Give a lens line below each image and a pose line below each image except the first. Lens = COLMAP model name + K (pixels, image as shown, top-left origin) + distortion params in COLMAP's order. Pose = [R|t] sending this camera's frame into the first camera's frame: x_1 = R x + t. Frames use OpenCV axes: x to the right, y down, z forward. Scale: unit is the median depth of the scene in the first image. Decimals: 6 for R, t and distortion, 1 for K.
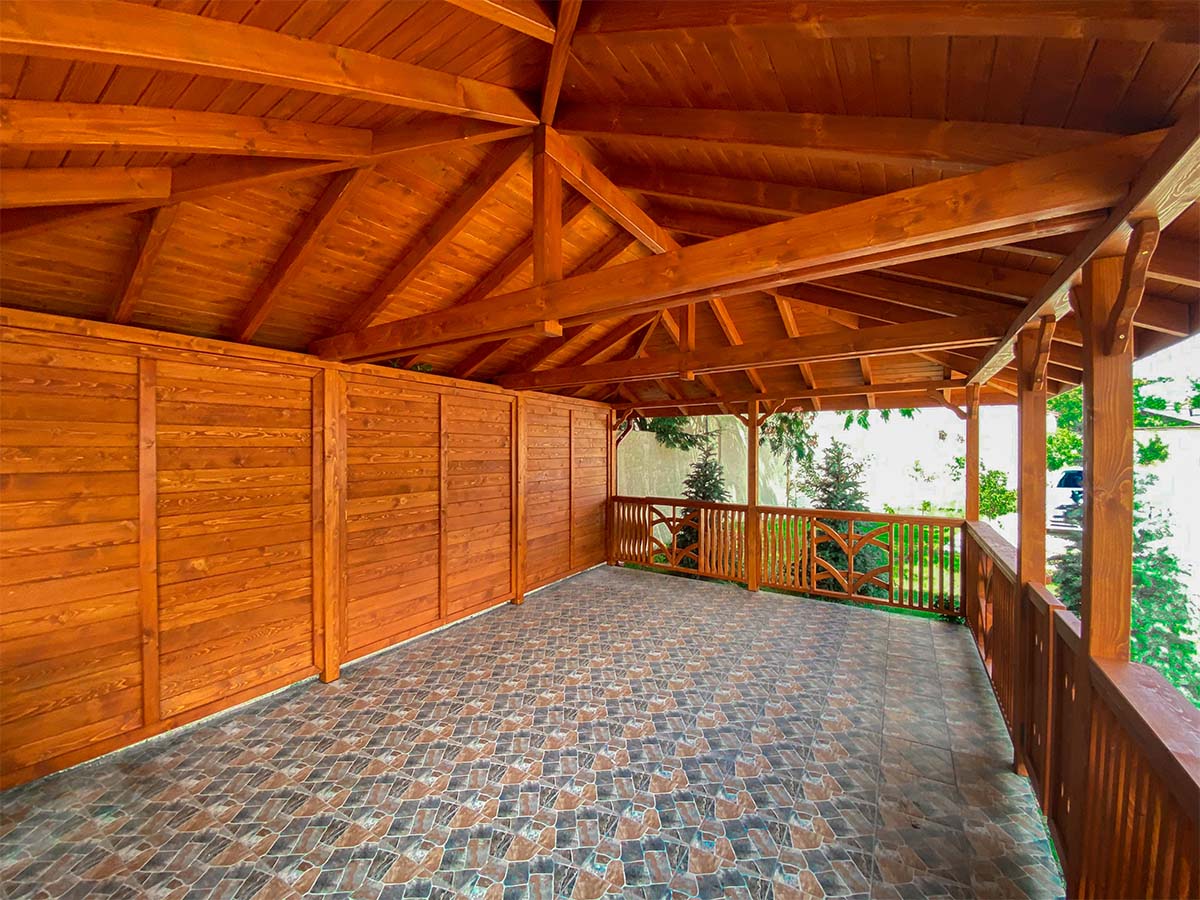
lens RADIAL K [[466.8, 0, 600.0], [0, 466.8, 450.0], [0, 0, 1]] dist [-0.024028, -0.000150]
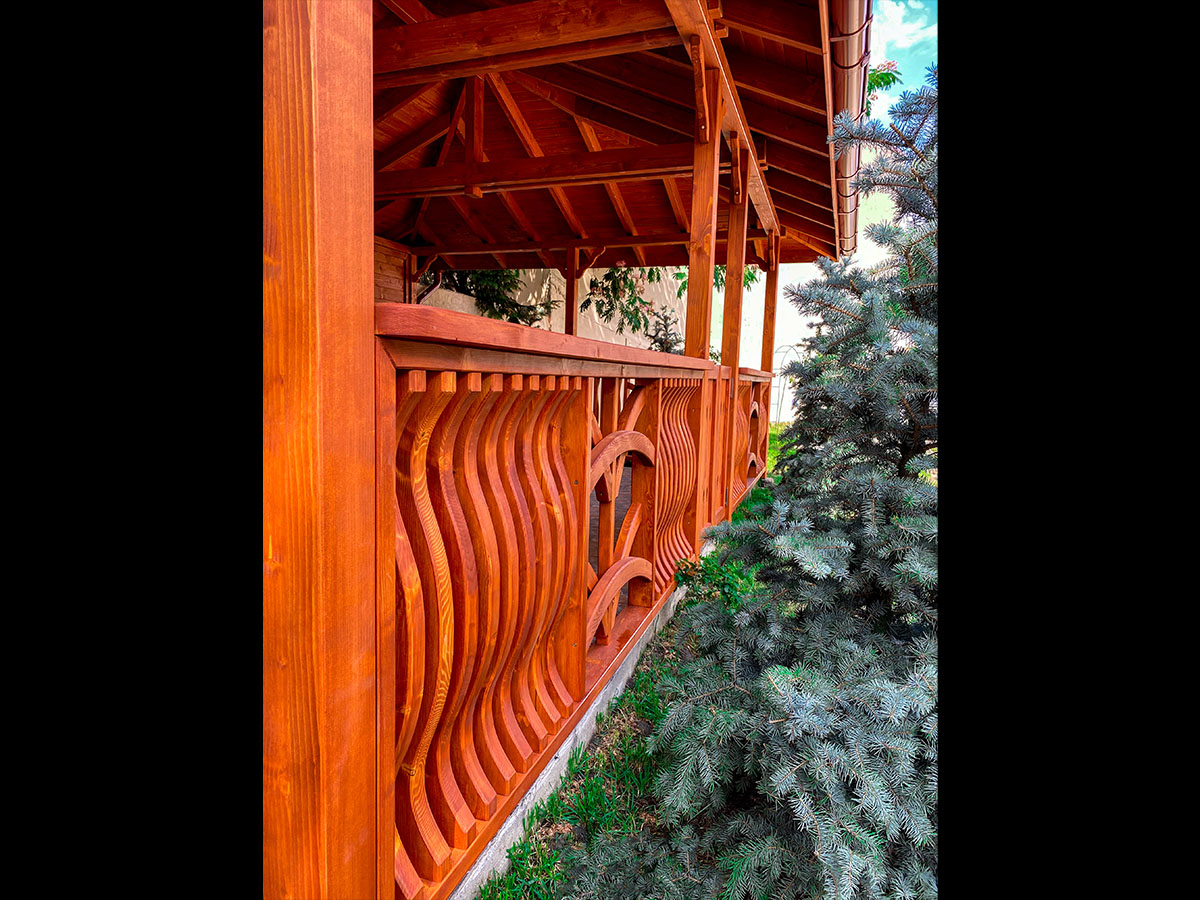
lens RADIAL K [[670.8, 0, 601.3], [0, 670.8, 462.3], [0, 0, 1]] dist [0.000186, -0.000518]
pose [[0.970576, 0.005903, 0.240722, 0.092573], [-0.037382, 0.991273, 0.126414, 0.148649], [-0.237875, -0.131693, 0.962326, -0.306994]]
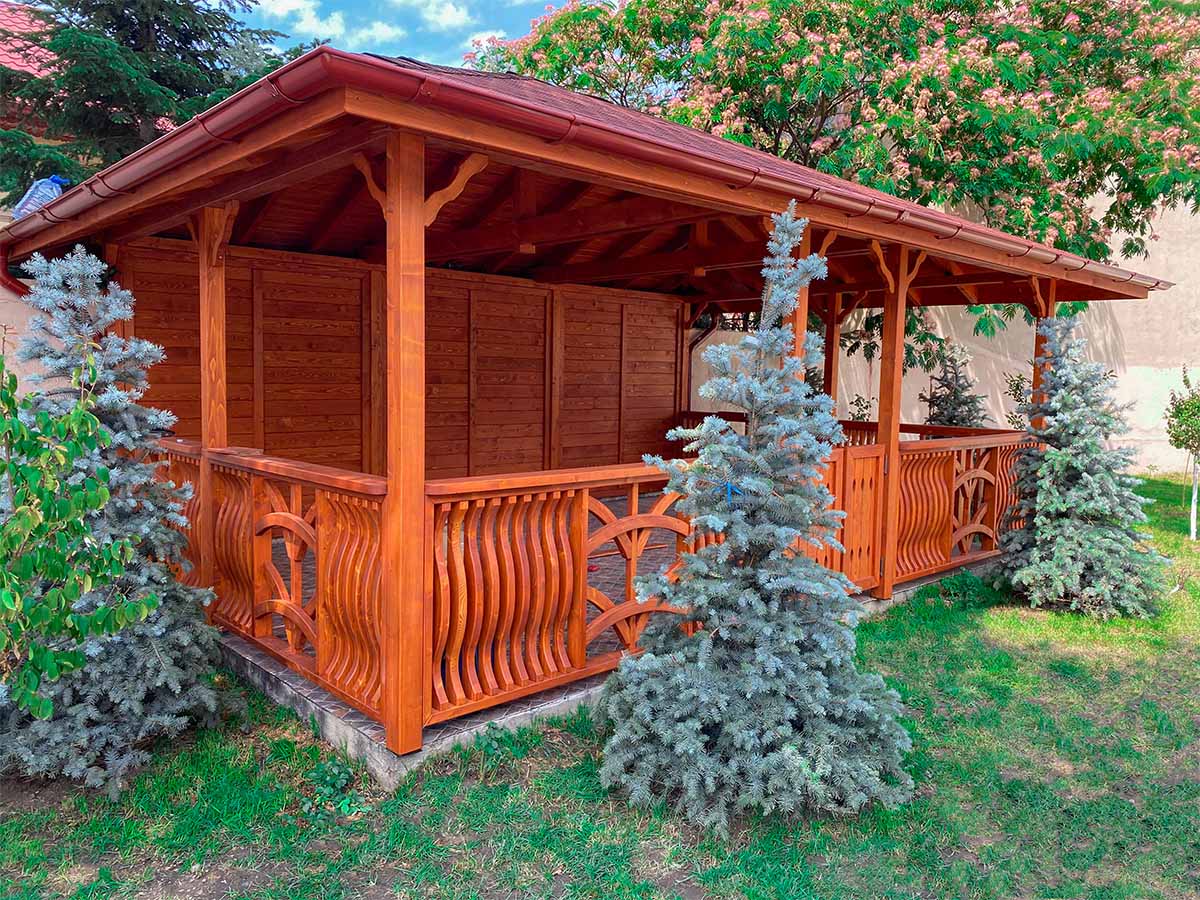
lens RADIAL K [[886.3, 0, 600.0], [0, 886.3, 450.0], [0, 0, 1]] dist [0.033820, -0.004049]
pose [[0.970060, 0.041042, -0.239371, 0.361075], [-0.020465, 0.995926, 0.087822, 0.046552], [0.242000, -0.080294, 0.966948, -0.736093]]
